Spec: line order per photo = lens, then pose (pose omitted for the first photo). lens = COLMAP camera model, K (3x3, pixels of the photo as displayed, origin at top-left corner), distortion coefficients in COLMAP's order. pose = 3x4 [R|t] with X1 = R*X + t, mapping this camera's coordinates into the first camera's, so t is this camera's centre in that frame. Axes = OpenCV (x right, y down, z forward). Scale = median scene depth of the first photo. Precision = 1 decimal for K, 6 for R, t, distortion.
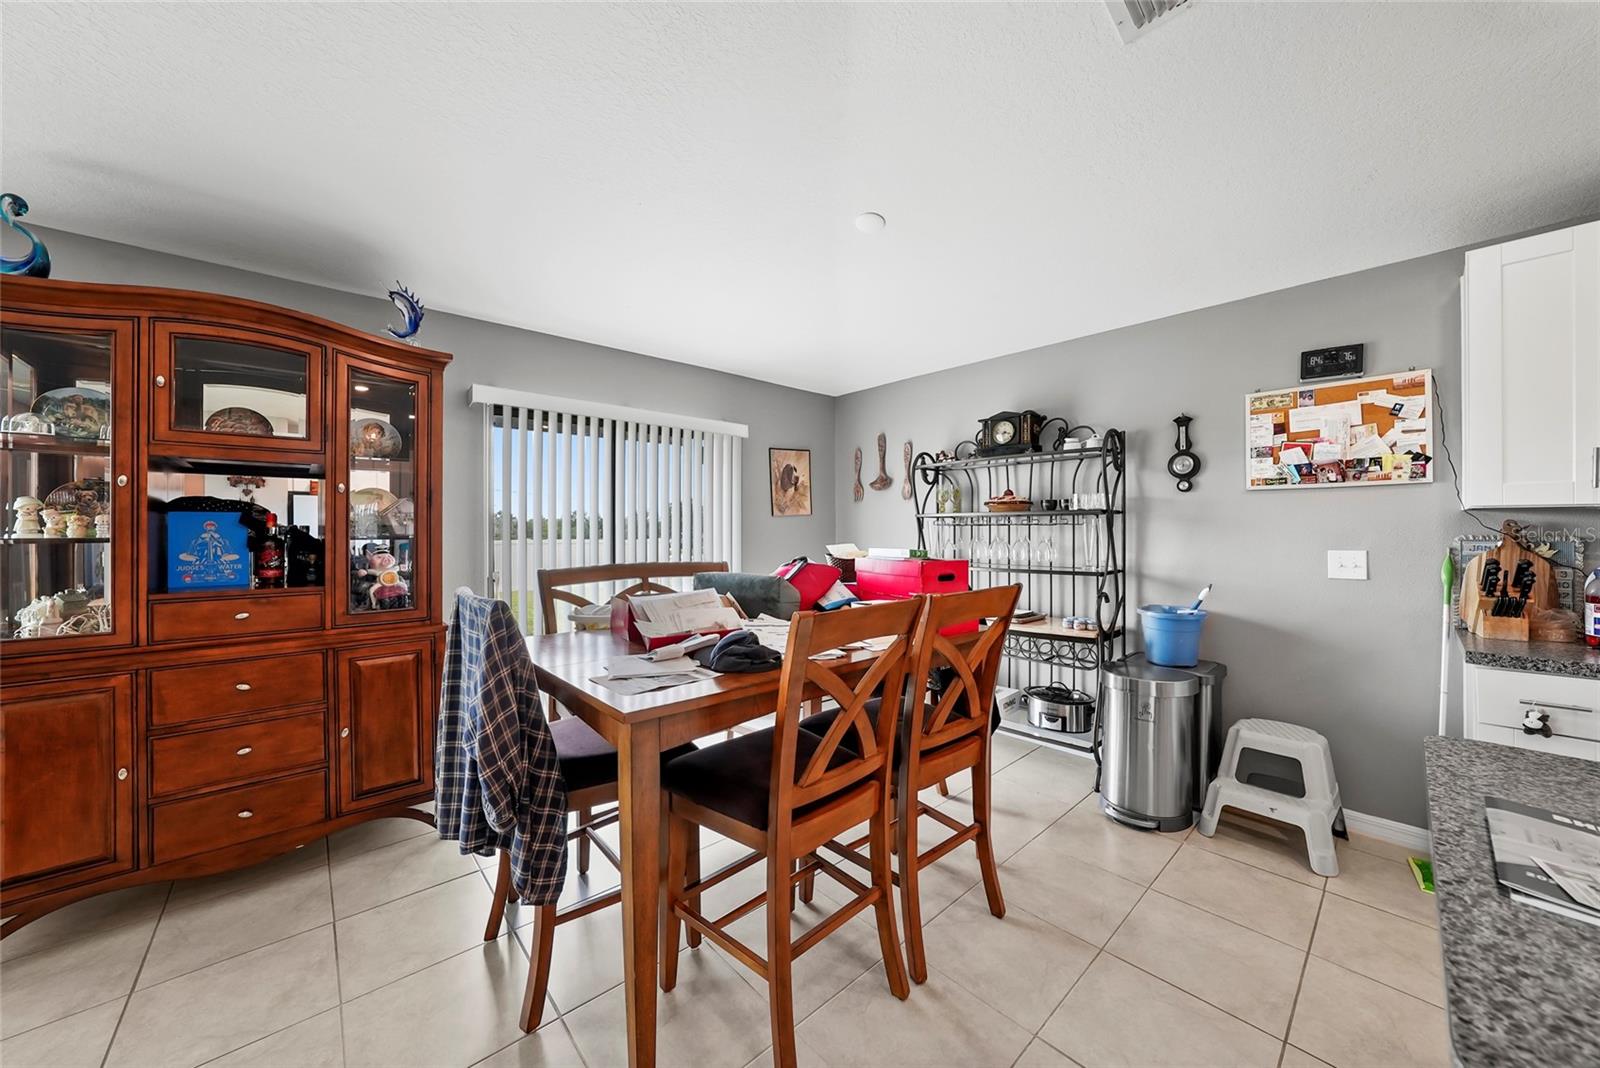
lens RADIAL K [[564.2, 0, 804.0], [0, 564.2, 526.4], [0, 0, 1]] dist [-0.030658, 0.006657]
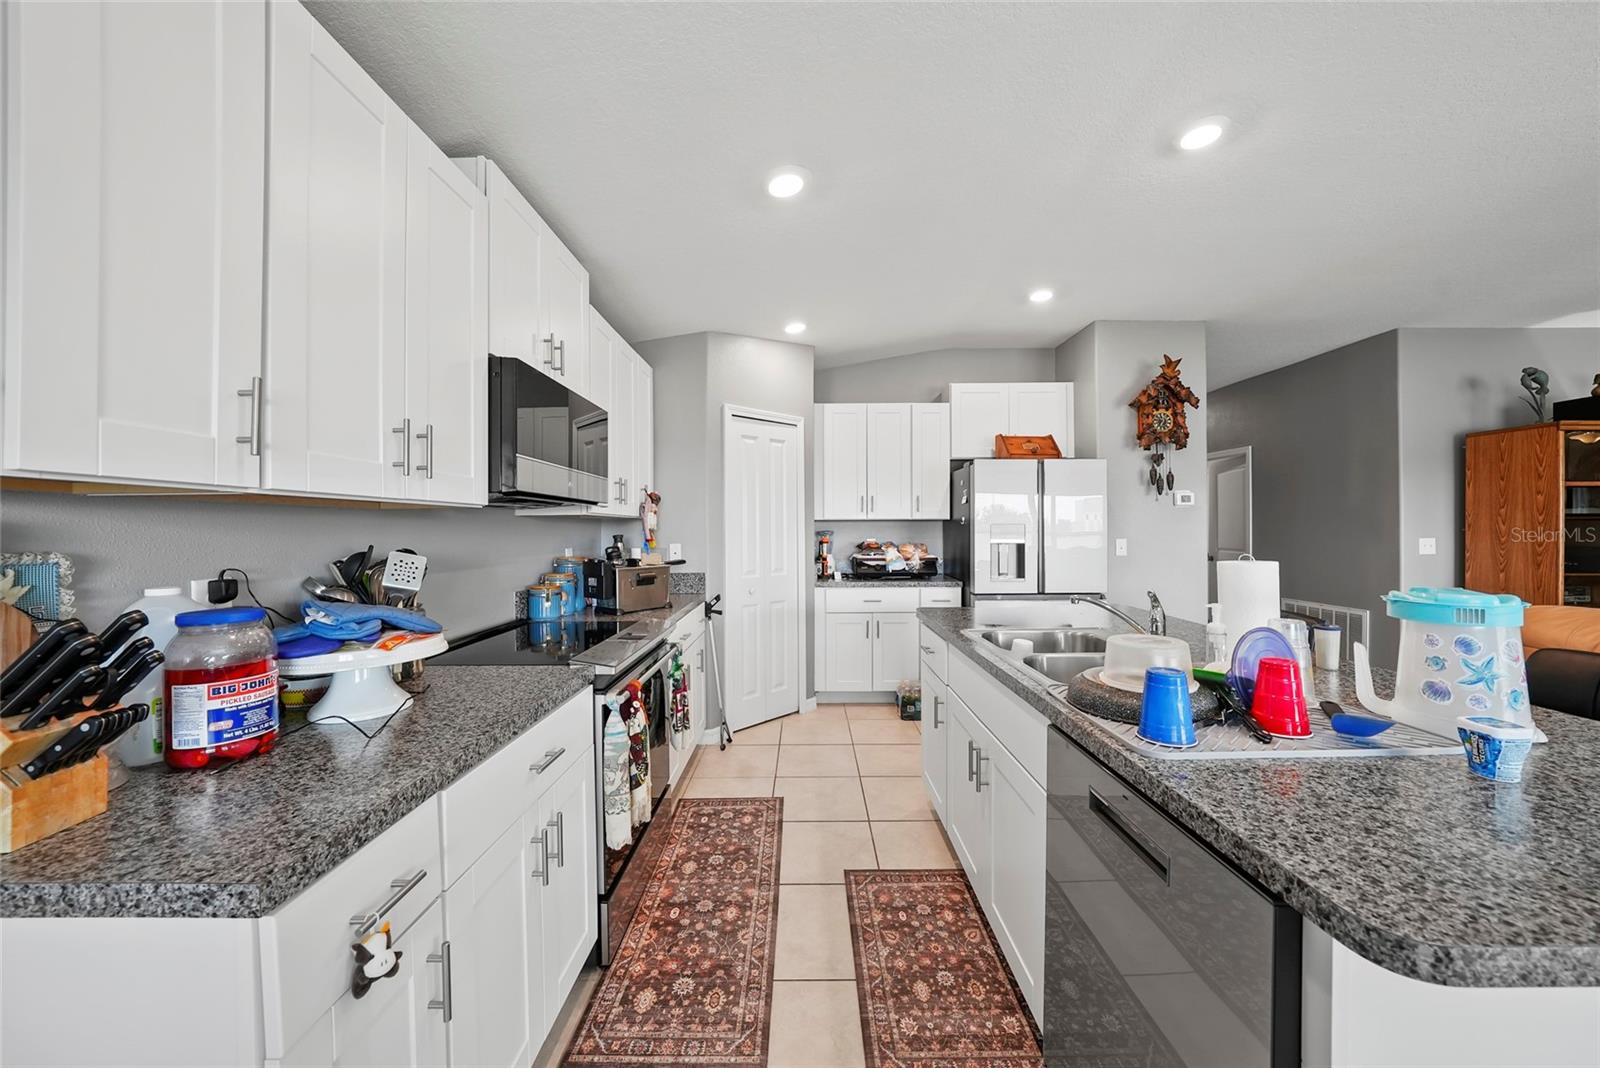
lens RADIAL K [[557.0, 0, 800.2], [0, 557.0, 527.0], [0, 0, 1]] dist [-0.018271, 0.000269]
pose [[-0.734071, 0.008806, 0.679016, 0.516243], [0.003450, 0.999951, -0.009239, 0.001594], [-0.679064, -0.004439, -0.734065, 0.725120]]
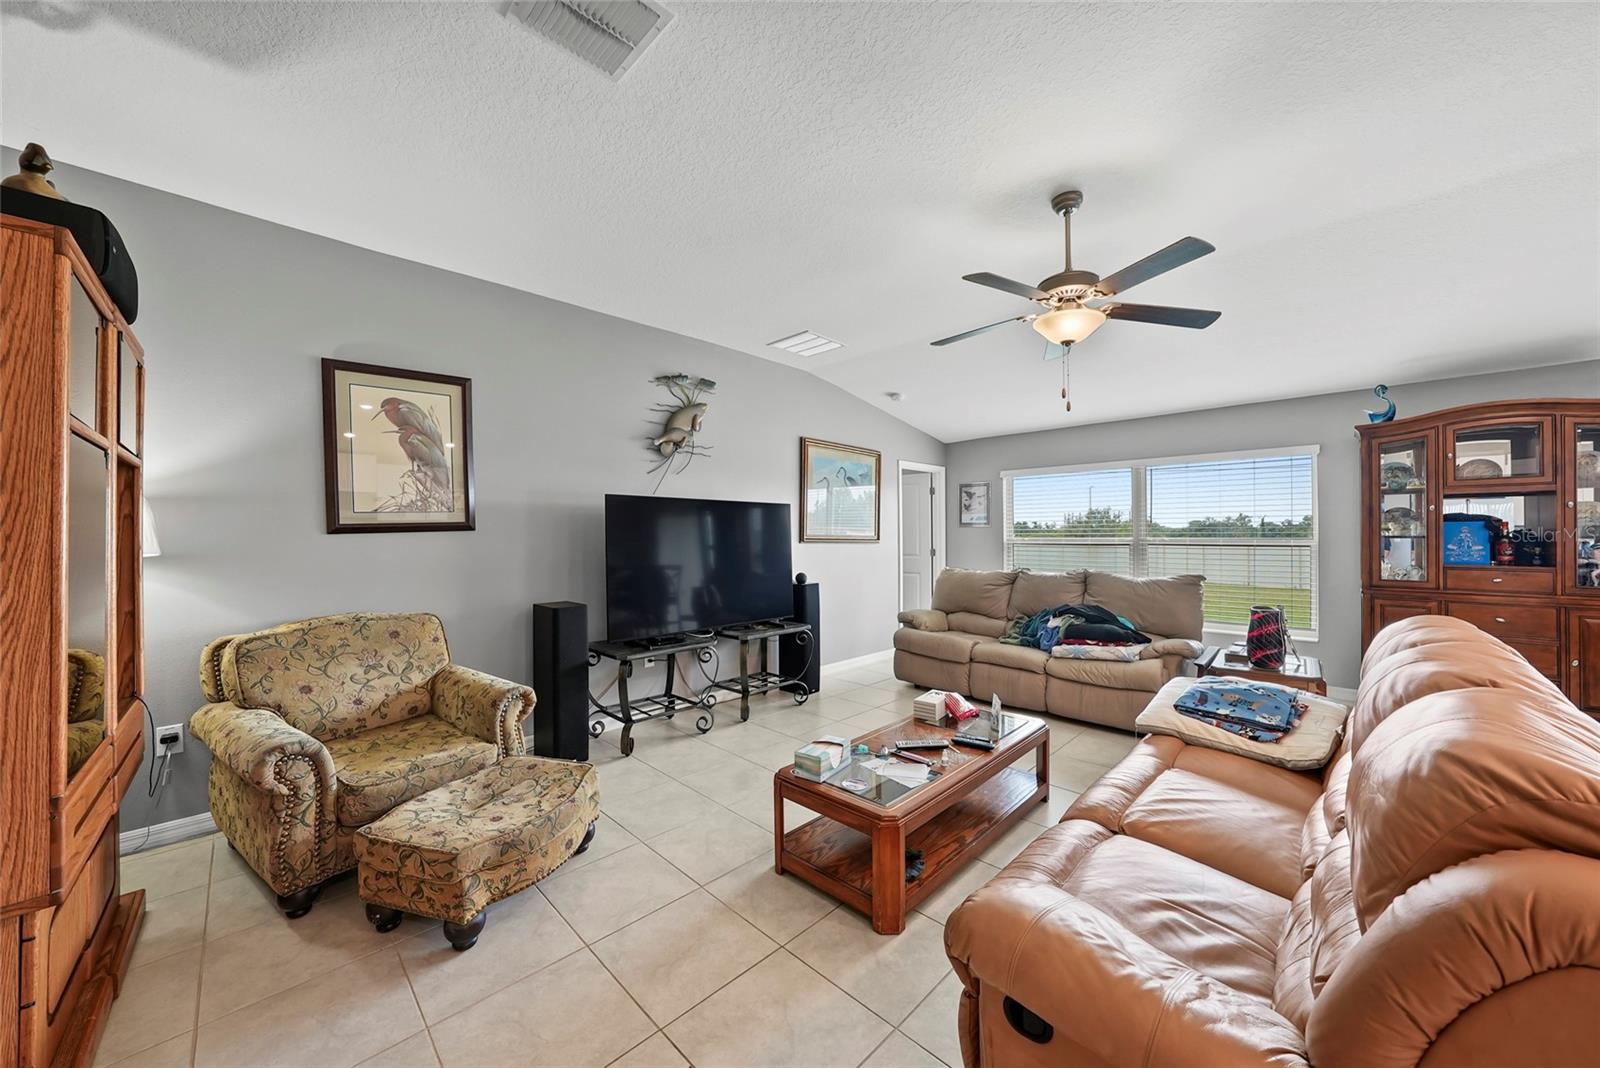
lens RADIAL K [[569.4, 0, 802.3], [0, 569.4, 533.3], [0, 0, 1]] dist [-0.031846, 0.007181]
pose [[0.051882, 0.002336, -0.998651, 0.519566], [0.009319, 0.999953, 0.002824, -0.012323], [0.998610, -0.009453, 0.051857, -1.084485]]
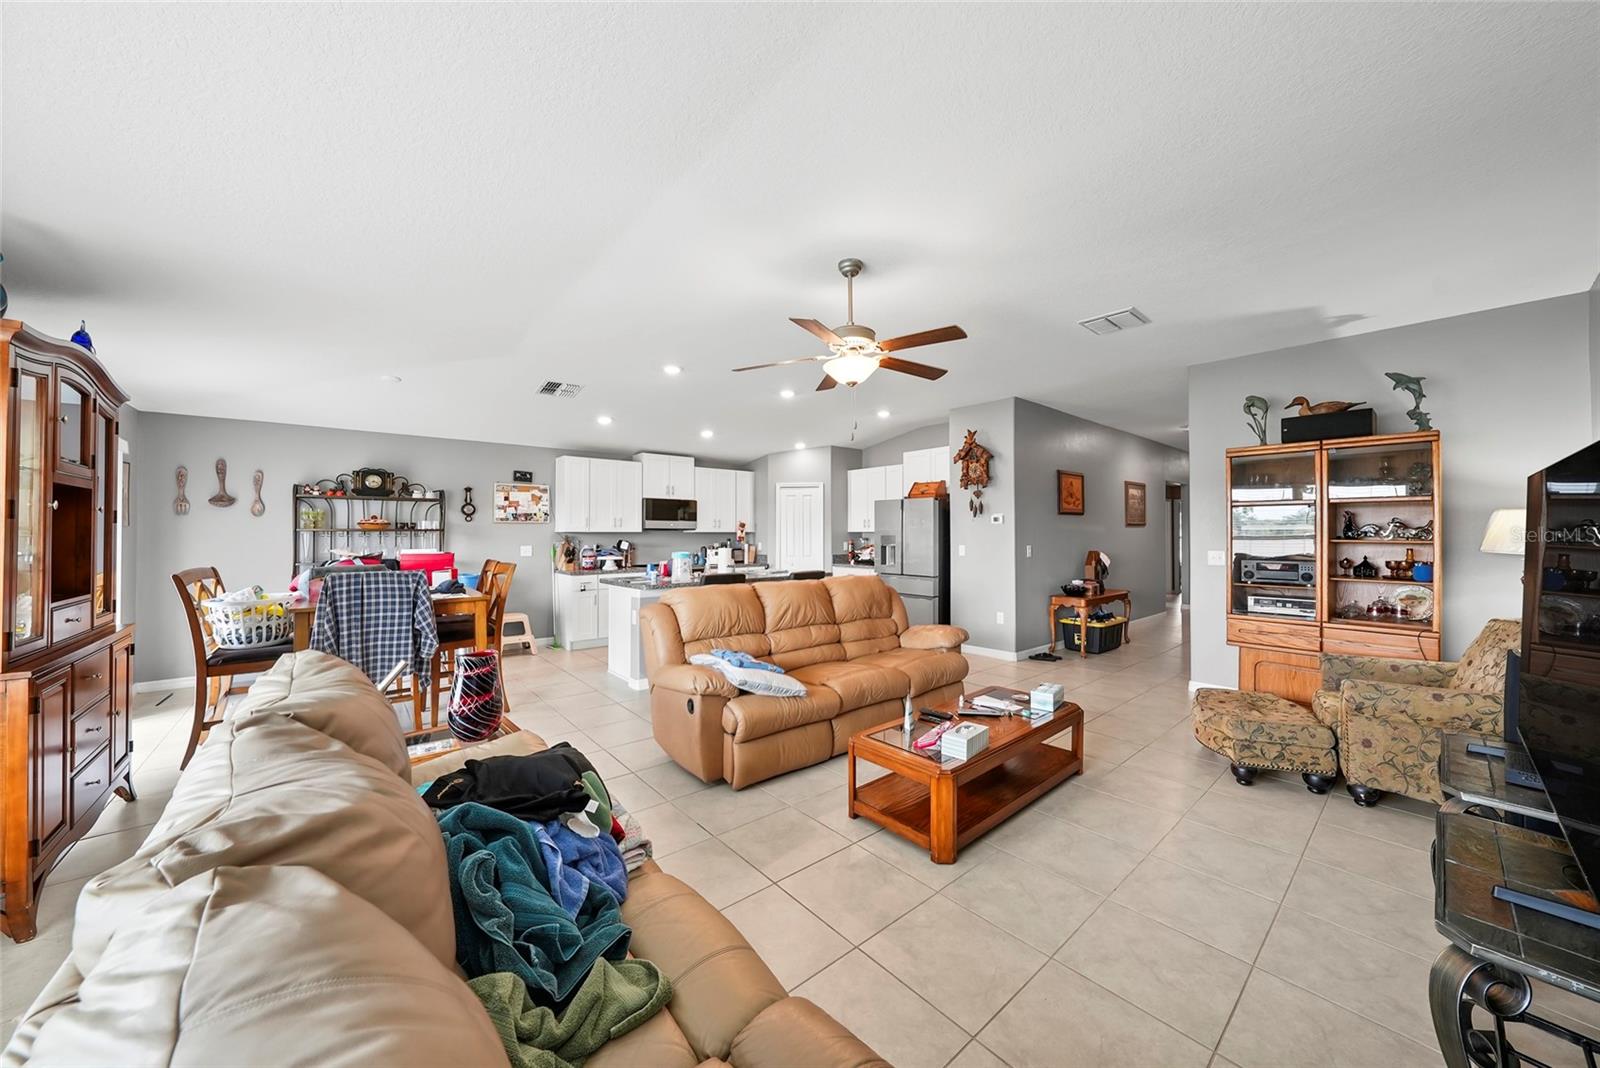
lens RADIAL K [[564.2, 0, 804.0], [0, 564.2, 526.4], [0, 0, 1]] dist [-0.030658, 0.006657]
pose [[0.039446, 0.013879, 0.999125, -1.724232], [-0.005009, 0.999894, -0.013692, -0.022990], [-0.999209, -0.004464, 0.039511, -0.486202]]
